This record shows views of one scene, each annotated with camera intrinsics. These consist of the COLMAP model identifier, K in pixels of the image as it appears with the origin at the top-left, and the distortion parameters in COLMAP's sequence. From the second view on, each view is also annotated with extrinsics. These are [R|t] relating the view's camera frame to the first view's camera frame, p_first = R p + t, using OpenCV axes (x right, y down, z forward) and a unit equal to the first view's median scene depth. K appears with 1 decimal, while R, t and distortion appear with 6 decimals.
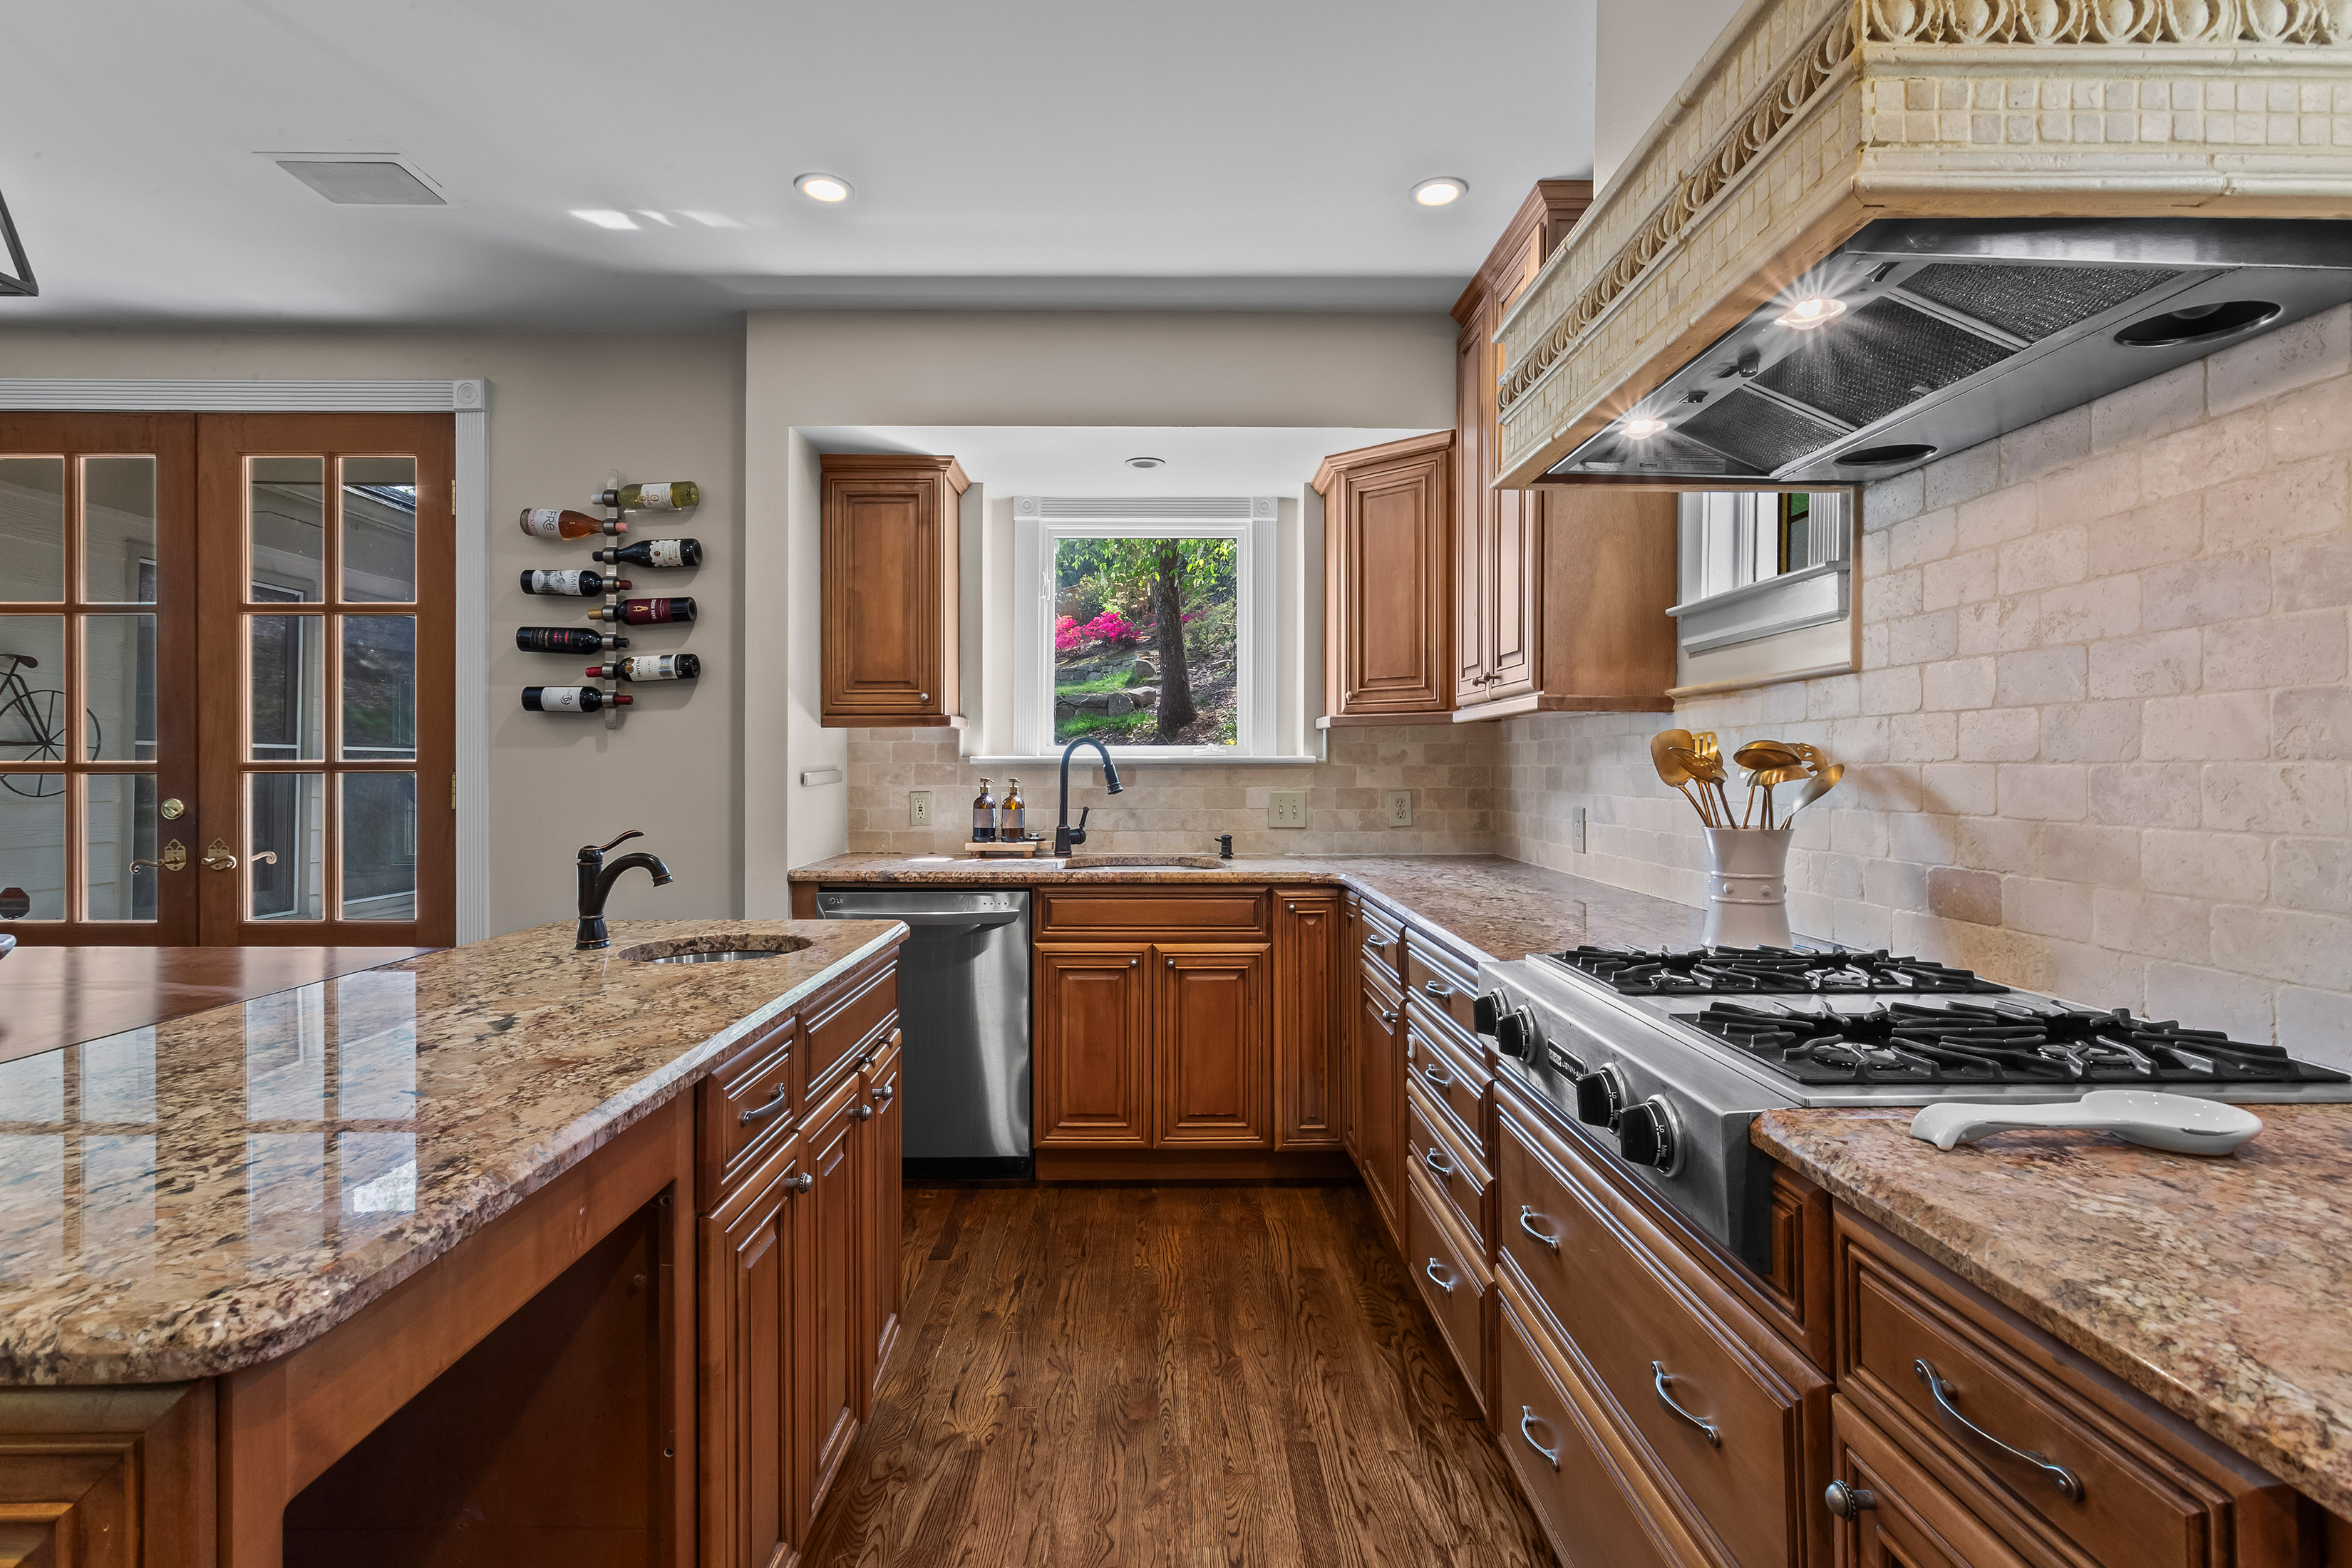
lens RADIAL K [[1143.2, 0, 1169.8], [0, 1143.2, 781.8], [0, 0, 1]] dist [-0.005242, 0.001740]
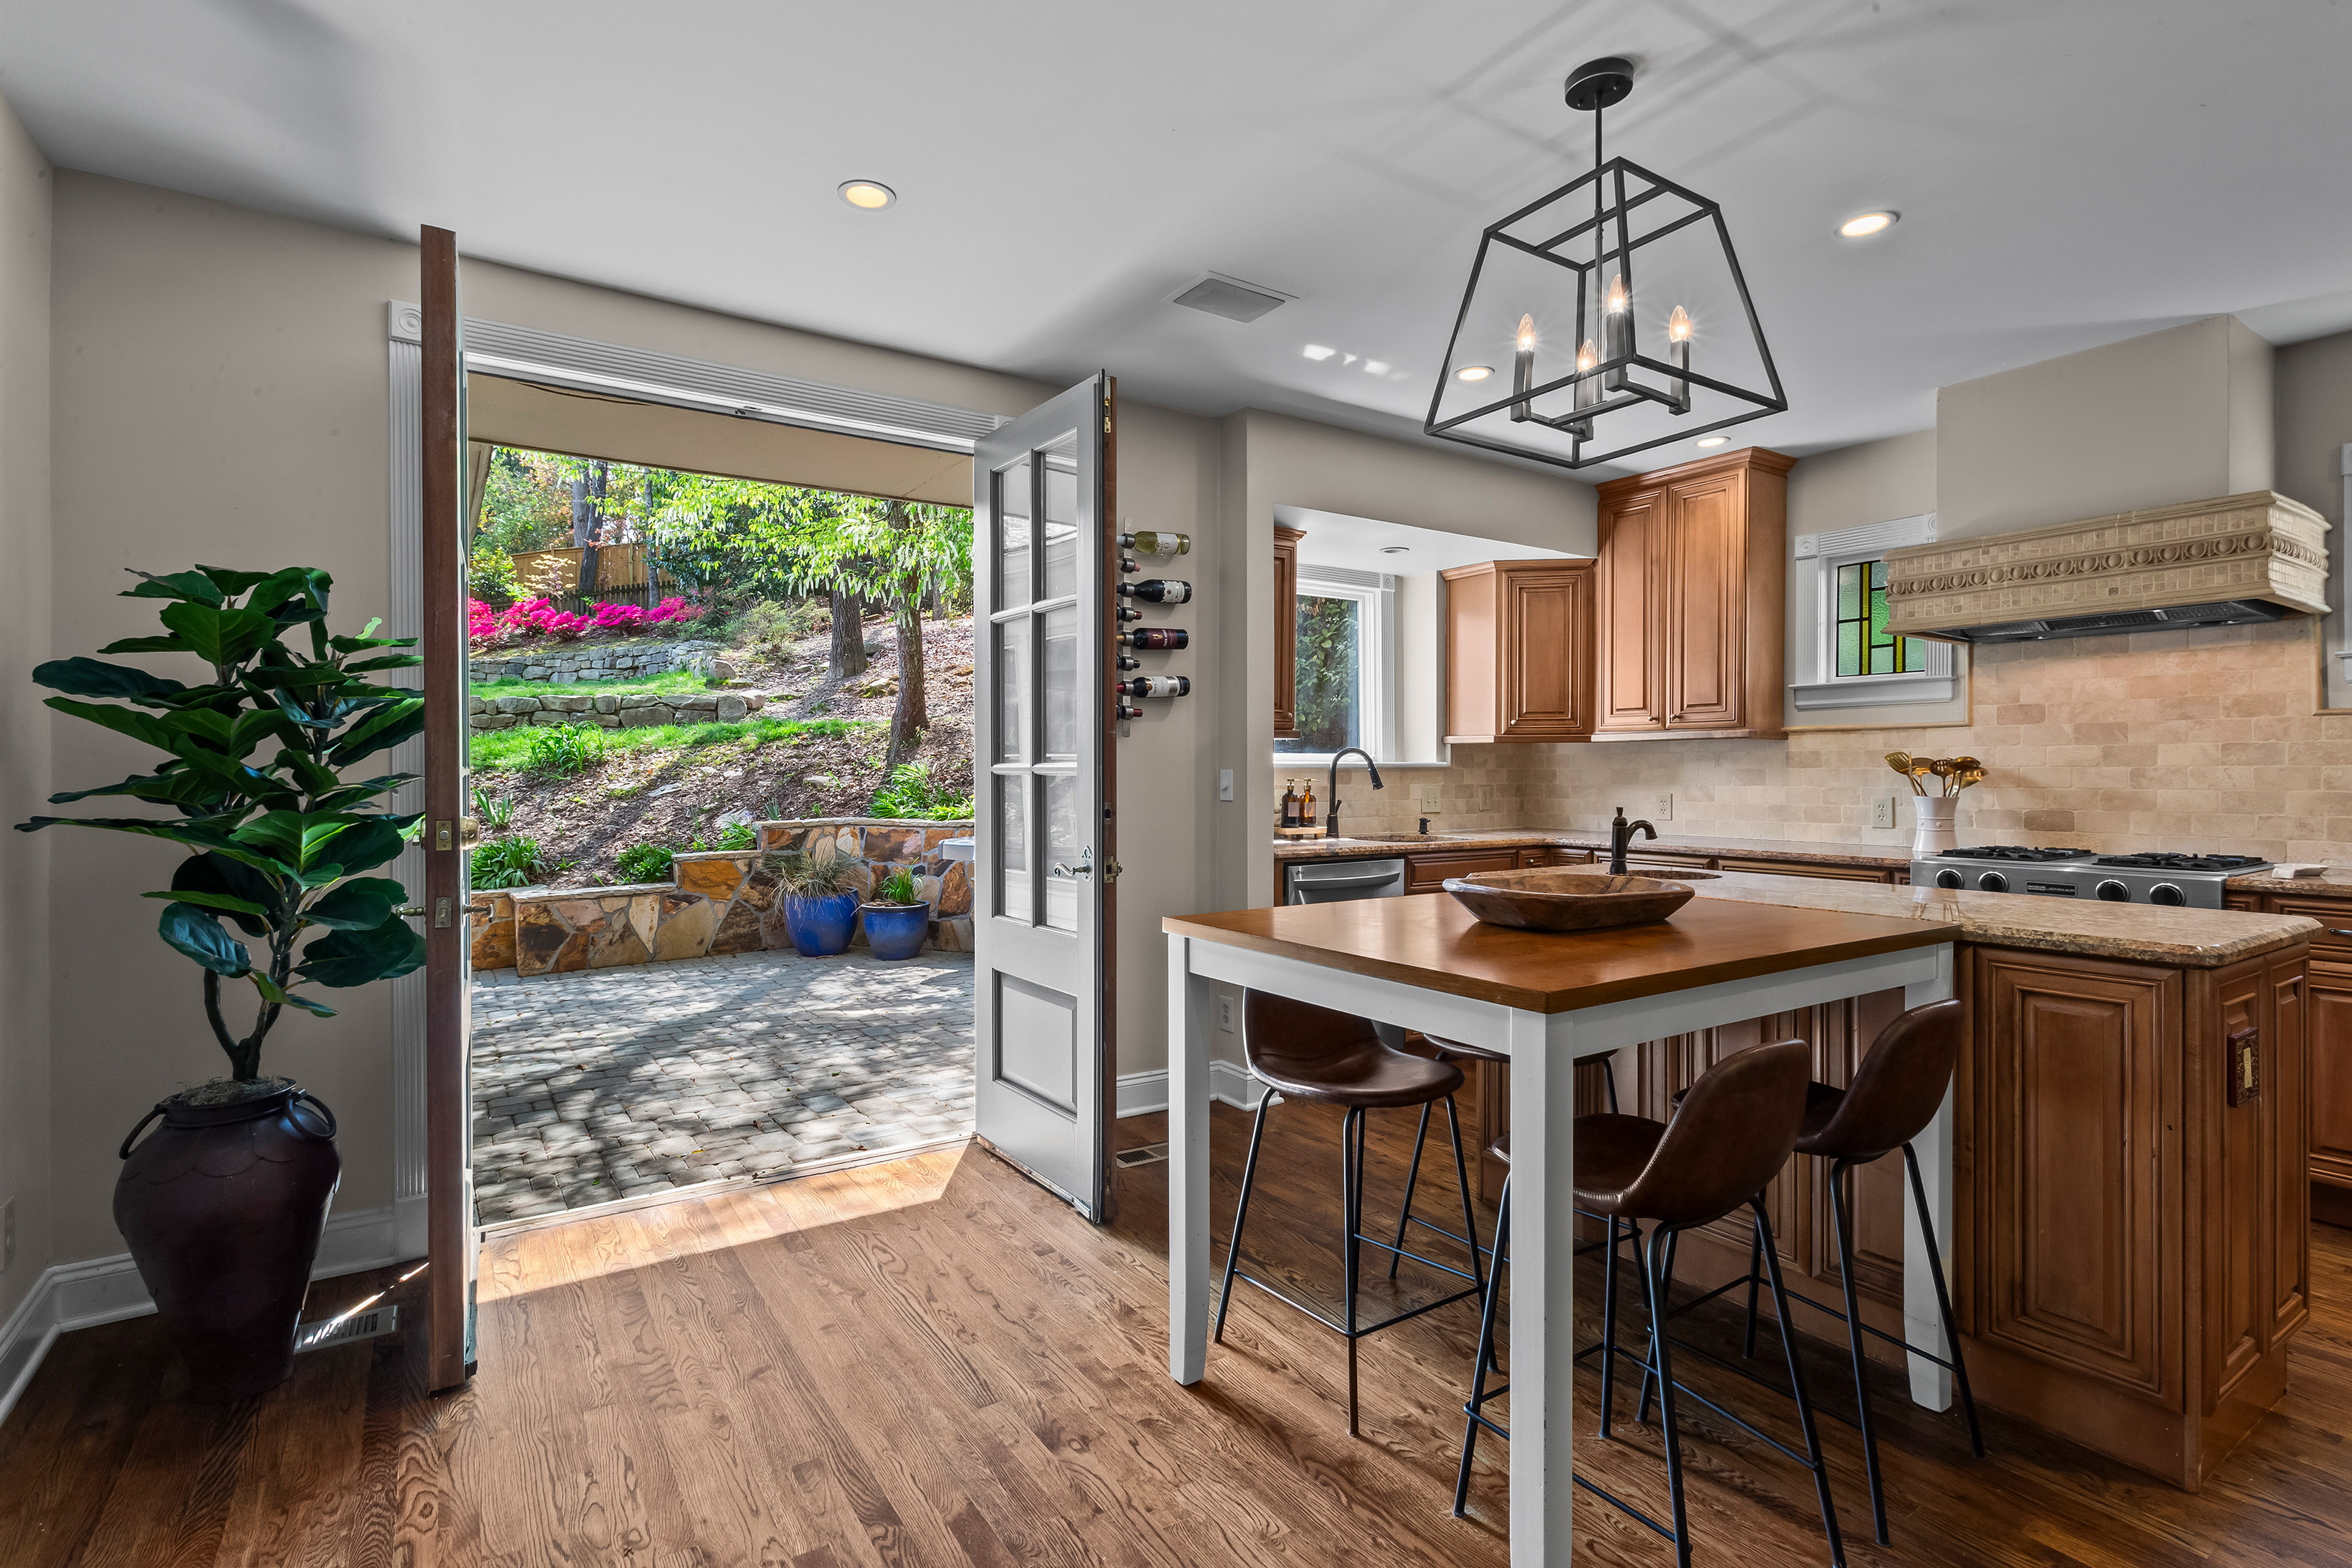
lens RADIAL K [[1119.6, 0, 1162.9], [0, 1119.6, 772.4], [0, 0, 1]] dist [-0.002219, -0.000078]
pose [[0.832281, -0.002084, 0.554350, -1.074272], [0.009233, 0.999906, -0.010102, 0.001432], [-0.554277, 0.013526, 0.832222, 0.026332]]
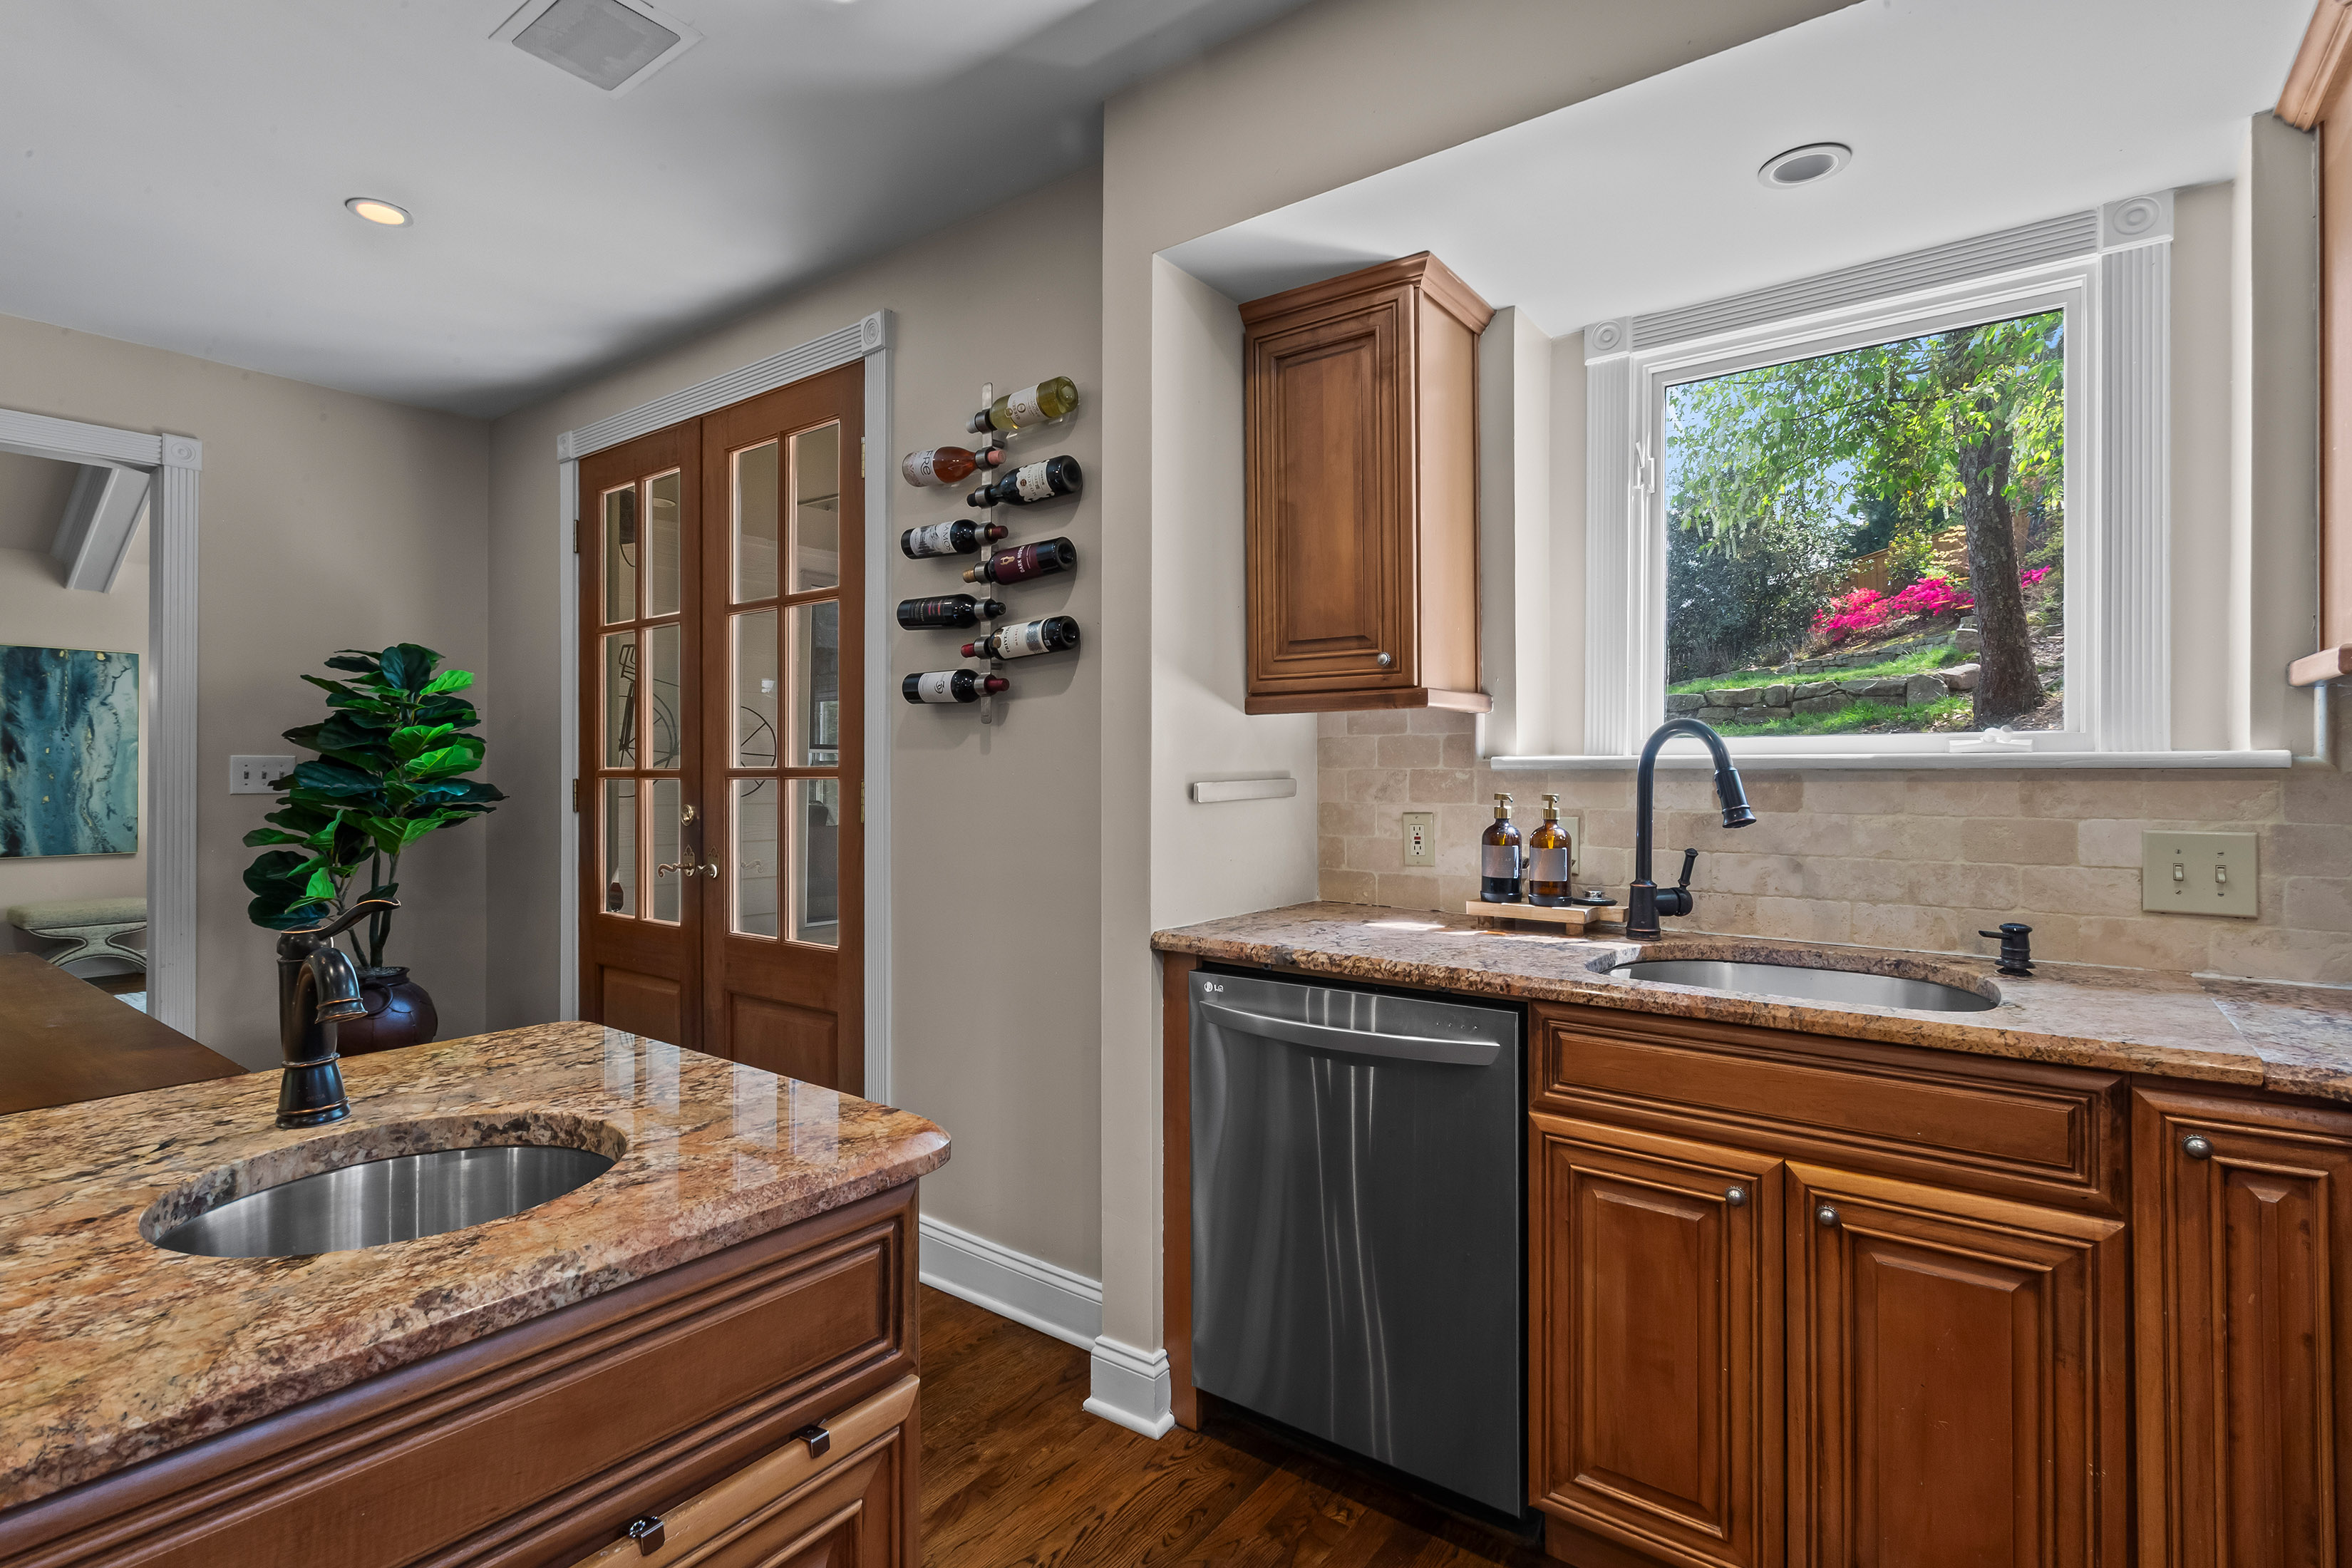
lens RADIAL K [[1141.3, 0, 1139.5], [0, 1141.3, 770.2], [0, 0, 1]] dist [-0.000211, 0.000956]
pose [[0.784366, -0.000388, -0.620298, 0.062912], [-0.009790, 0.999867, -0.013006, -0.006067], [0.620221, 0.016274, 0.784258, 0.457342]]
